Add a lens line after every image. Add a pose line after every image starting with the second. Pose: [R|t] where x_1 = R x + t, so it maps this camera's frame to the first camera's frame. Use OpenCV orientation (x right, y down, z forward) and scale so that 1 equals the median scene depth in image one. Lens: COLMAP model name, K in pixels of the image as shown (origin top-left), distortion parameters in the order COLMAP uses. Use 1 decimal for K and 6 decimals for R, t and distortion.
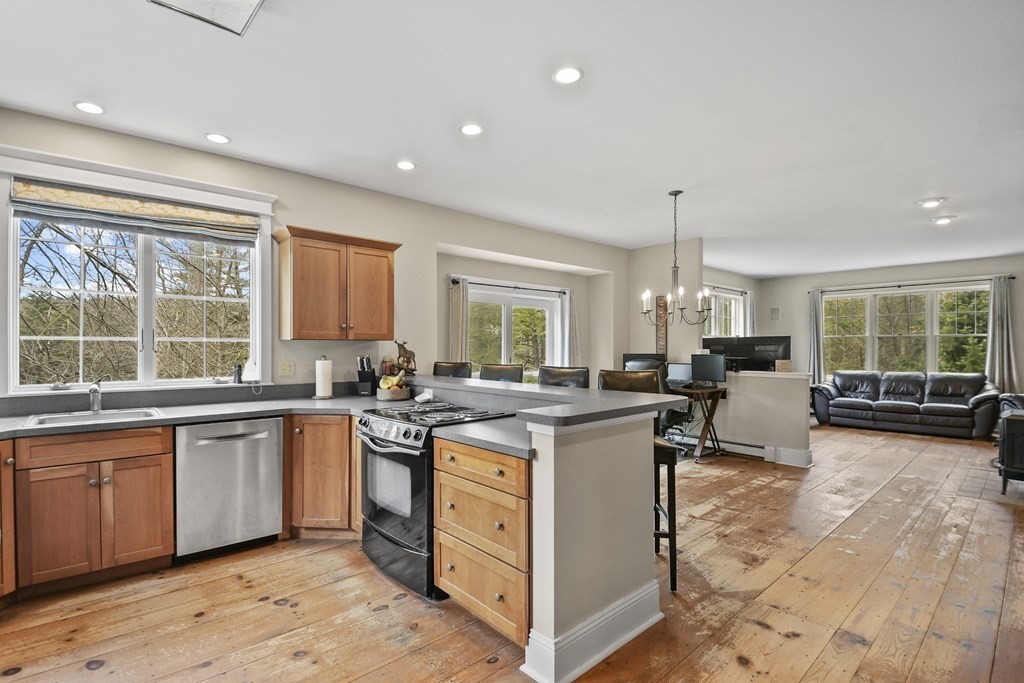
lens RADIAL K [[487.6, 0, 506.7], [0, 487.6, 345.1], [0, 0, 1]] dist [0.000408, -0.008433]
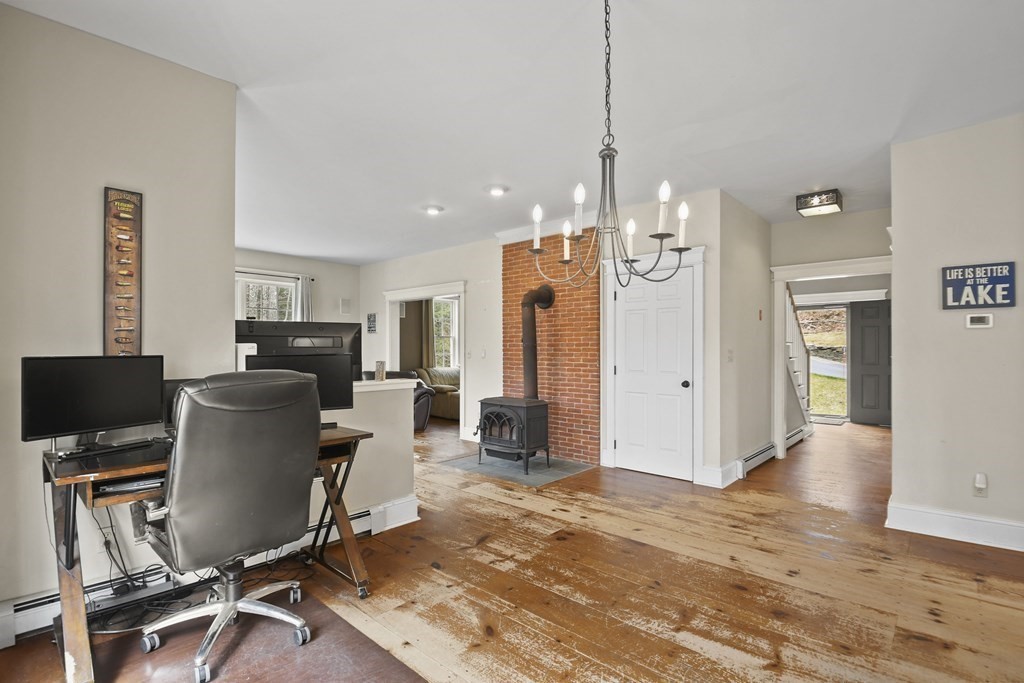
lens RADIAL K [[487.6, 0, 505.9], [0, 487.6, 340.0], [0, 0, 1]] dist [0.000408, -0.008433]
pose [[-0.104685, 0.018999, 0.994324, -0.064205], [-0.004775, 0.999796, -0.019606, 0.014265], [-0.994494, -0.006801, -0.104573, 0.854922]]
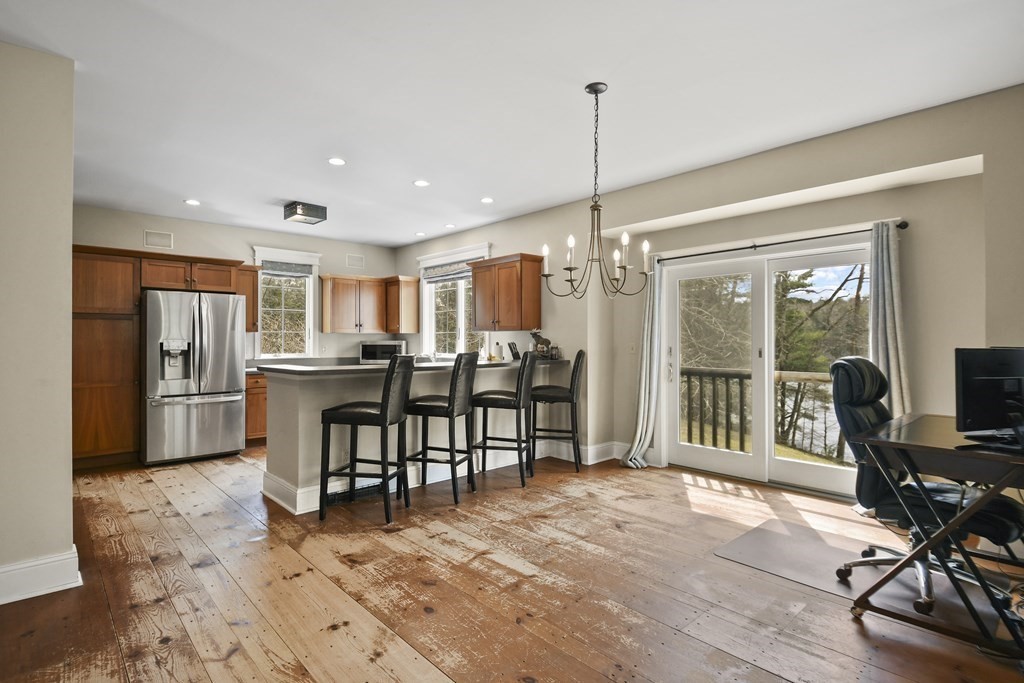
lens RADIAL K [[505.8, 0, 502.0], [0, 505.8, 339.4], [0, 0, 1]] dist [0.000256, 0.000280]
pose [[0.007270, -0.002901, -0.999969, 0.755403], [0.004720, 0.999985, -0.002867, 0.012001], [0.999962, -0.004699, 0.007284, 0.655129]]
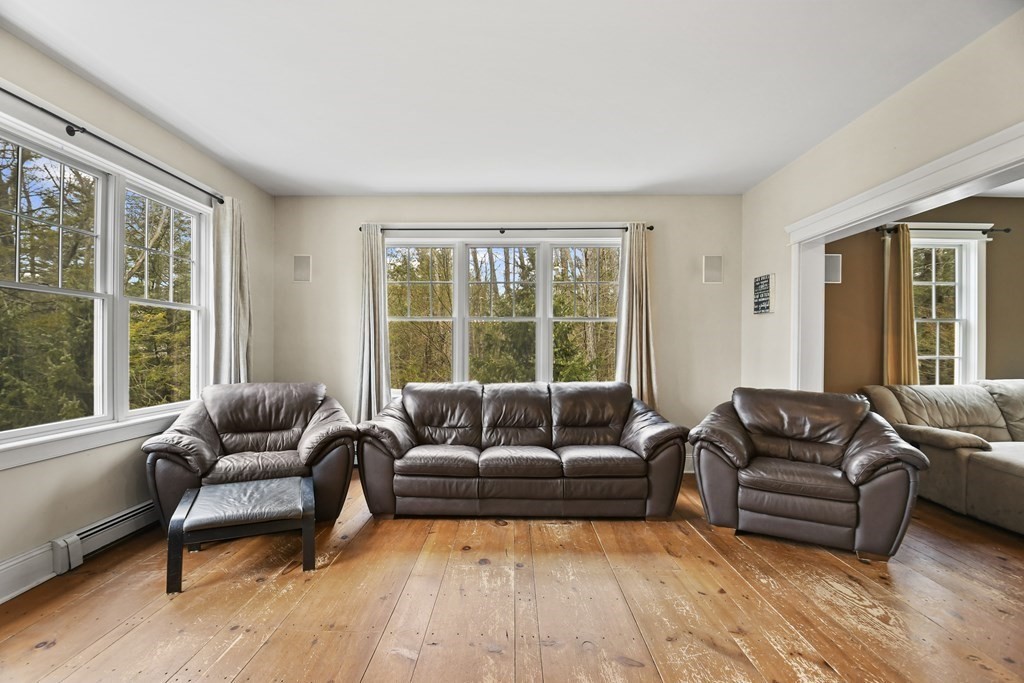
lens RADIAL K [[459.2, 0, 505.3], [0, 459.2, 347.8], [0, 0, 1]] dist [-0.021682, -0.003376]
pose [[0.685113, 0.002838, 0.728431, 0.602426], [-0.009121, 0.999947, 0.004684, 0.019564], [-0.728380, -0.009853, 0.685103, 0.904917]]
